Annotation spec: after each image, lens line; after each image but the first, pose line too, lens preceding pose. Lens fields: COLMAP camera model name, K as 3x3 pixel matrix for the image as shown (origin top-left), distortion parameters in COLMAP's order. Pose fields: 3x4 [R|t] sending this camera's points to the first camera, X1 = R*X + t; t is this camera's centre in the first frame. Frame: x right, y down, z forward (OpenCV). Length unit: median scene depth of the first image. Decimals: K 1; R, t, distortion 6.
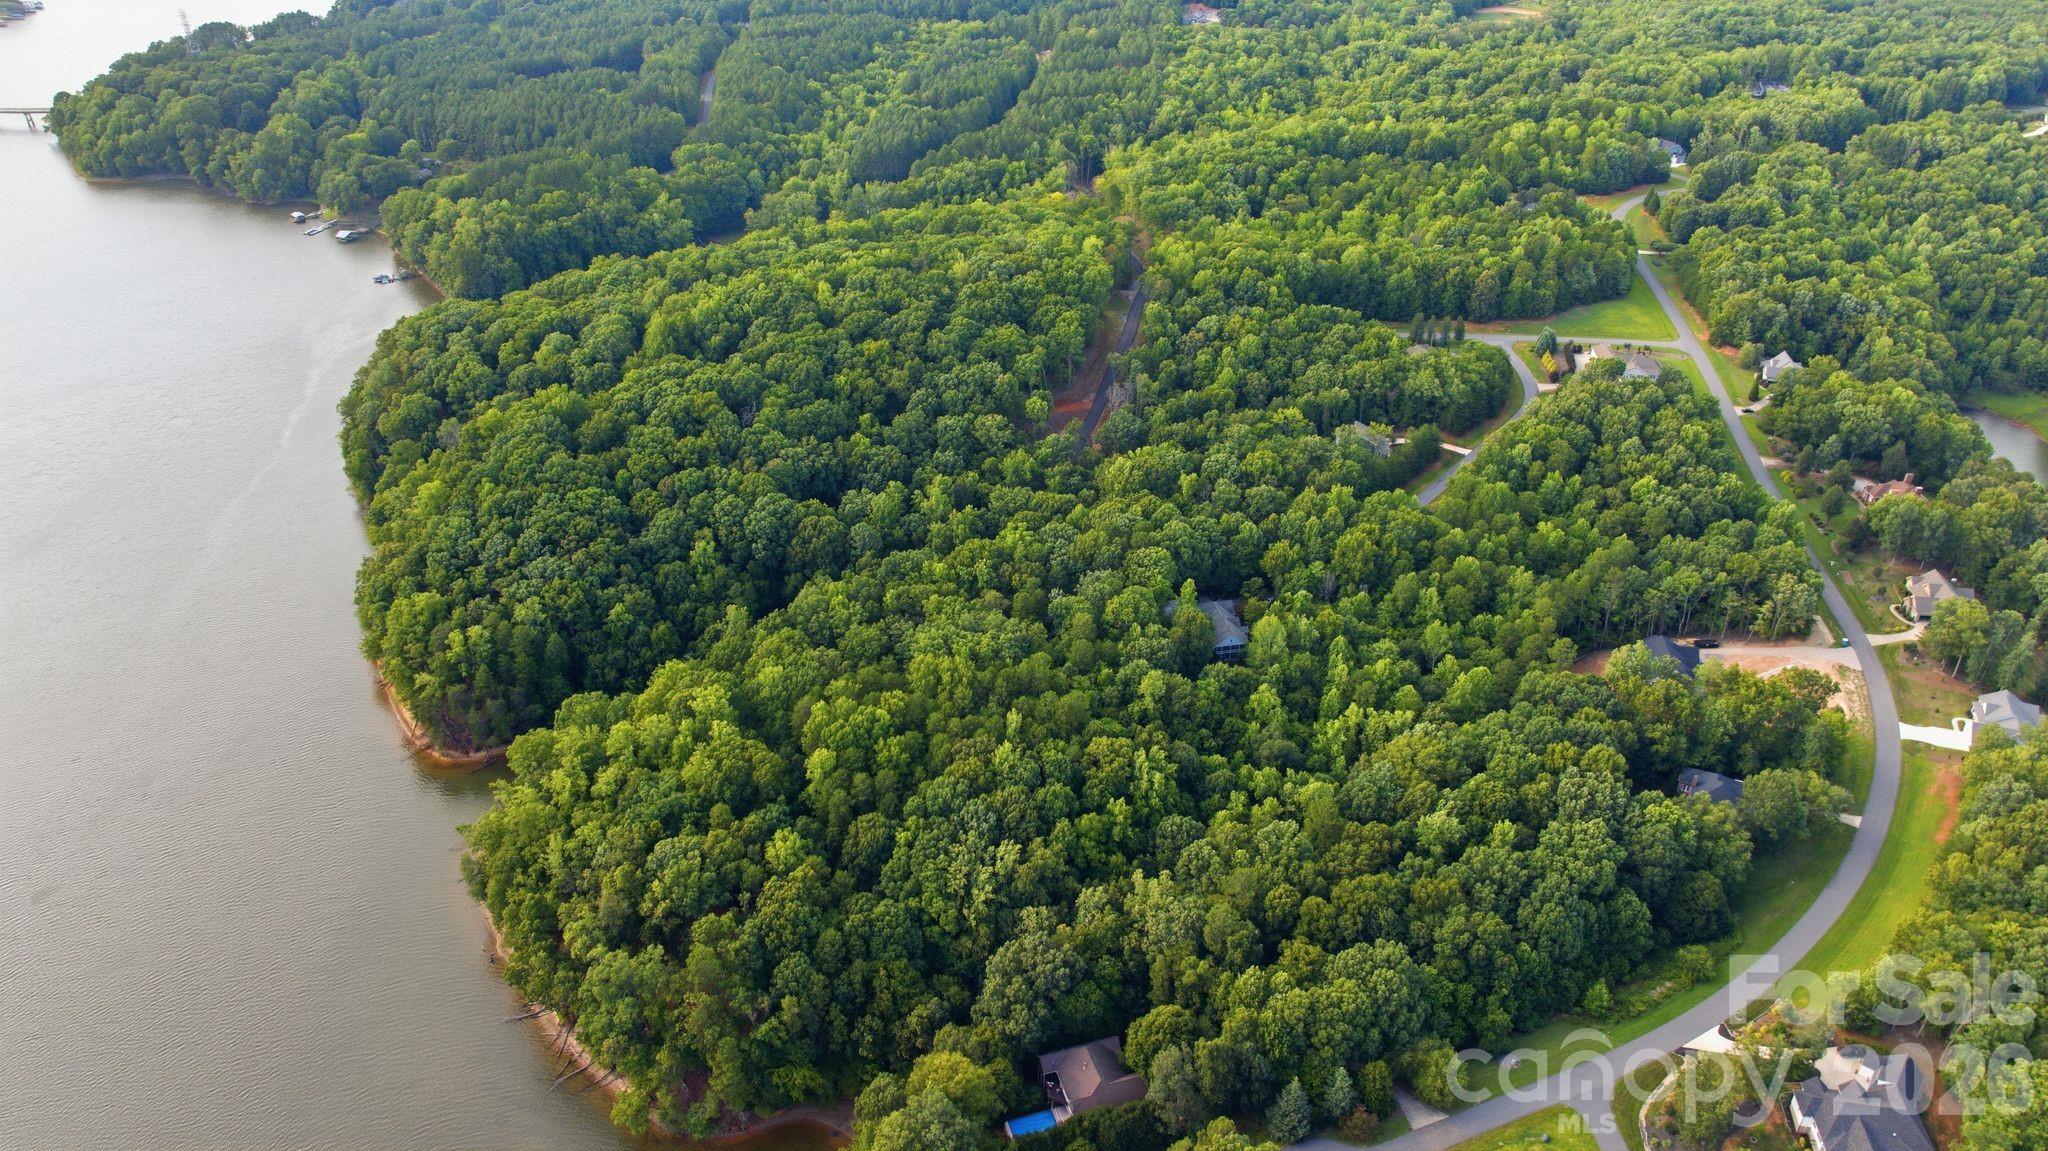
lens RADIAL K [[1415.9, 0, 1024.0], [0, 1415.9, 575.5], [0, 0, 1]] dist [-0.037171, -0.003561]
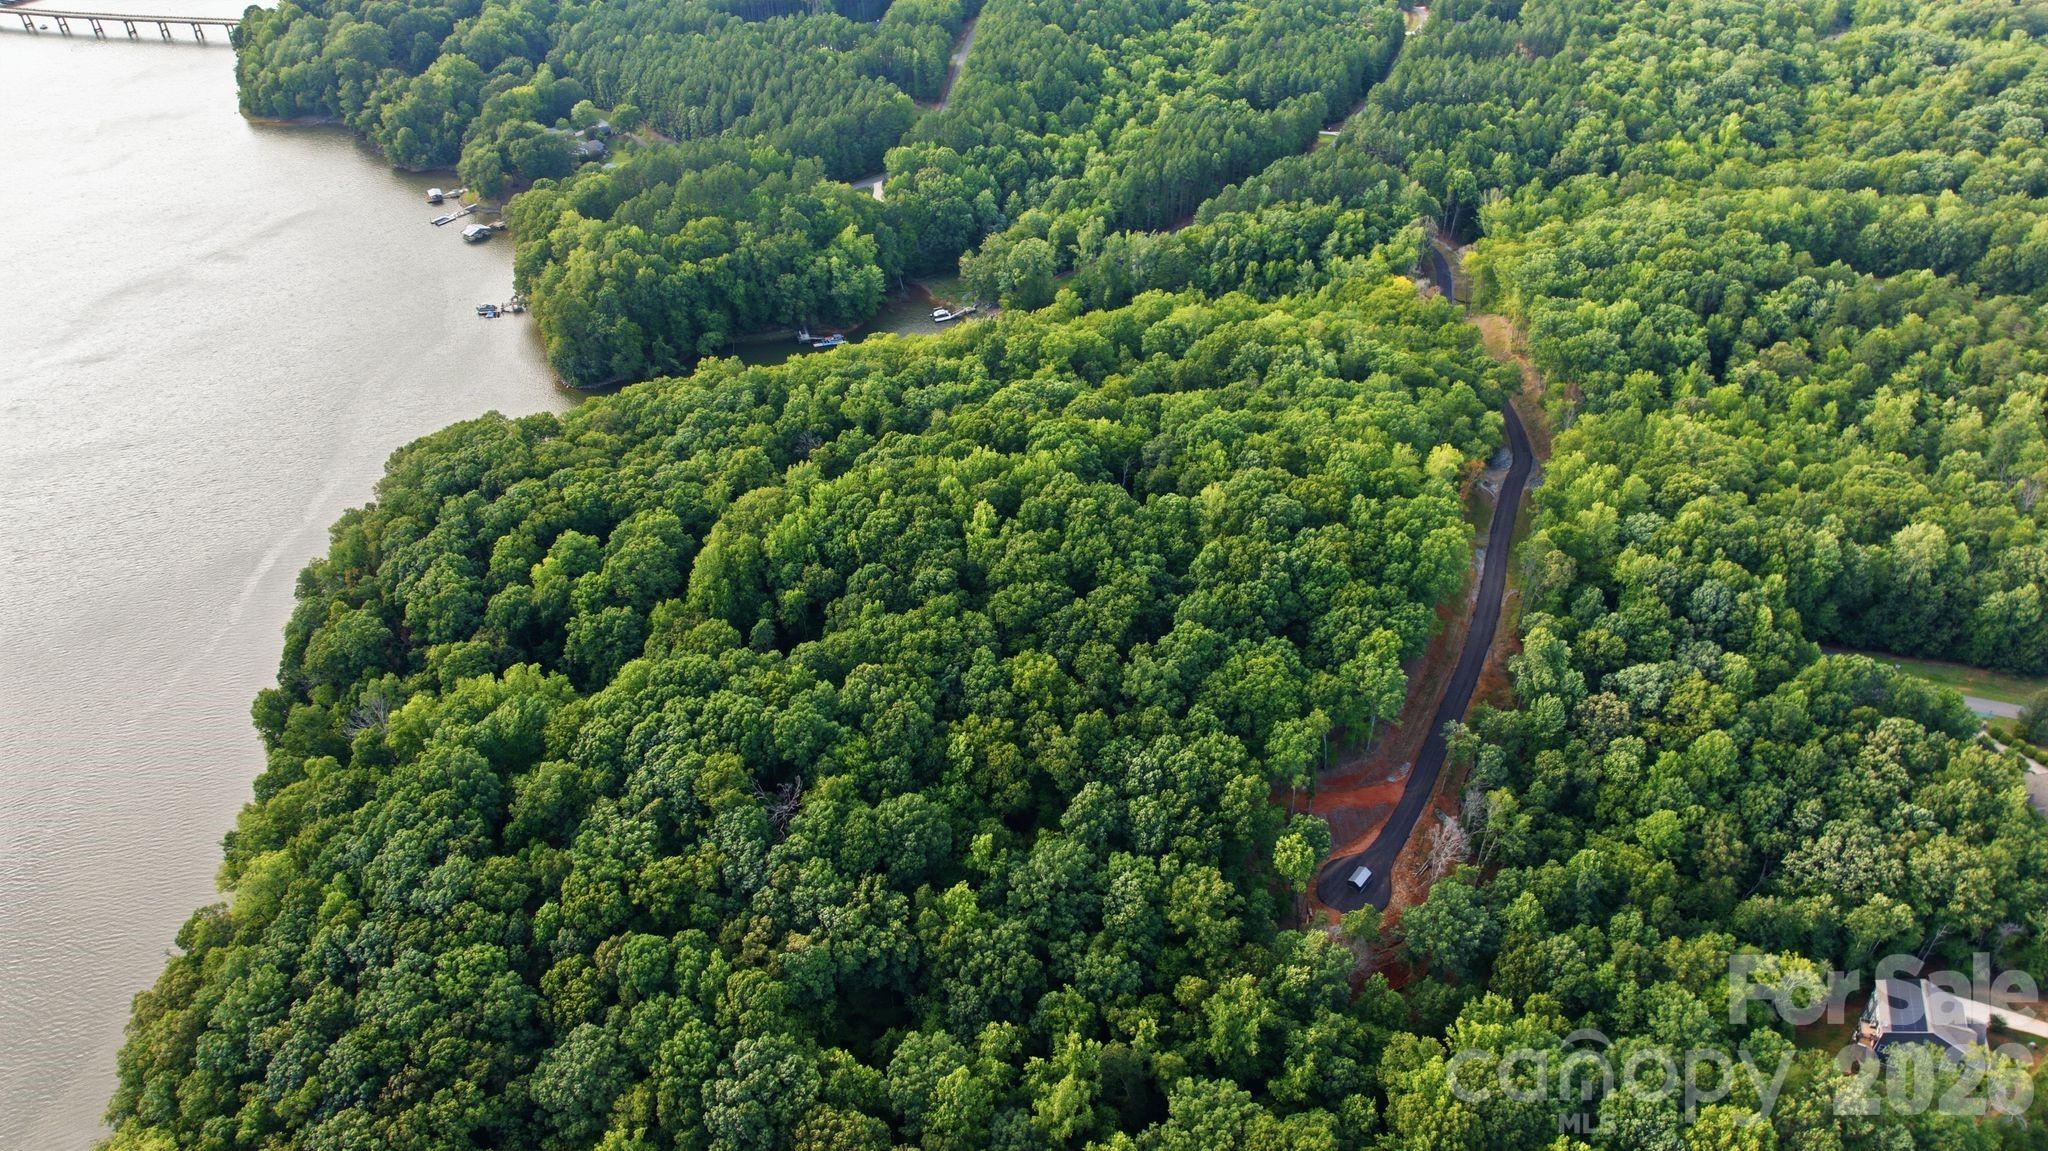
lens RADIAL K [[1466.6, 0, 1024.0], [0, 1466.6, 575.5], [0, 0, 1]] dist [-0.051001, 0.050553]
pose [[0.972151, 0.128056, -0.196275, 0.002608], [-0.115189, 0.990457, 0.075673, -0.164514], [0.204092, -0.050957, 0.977625, 0.277942]]
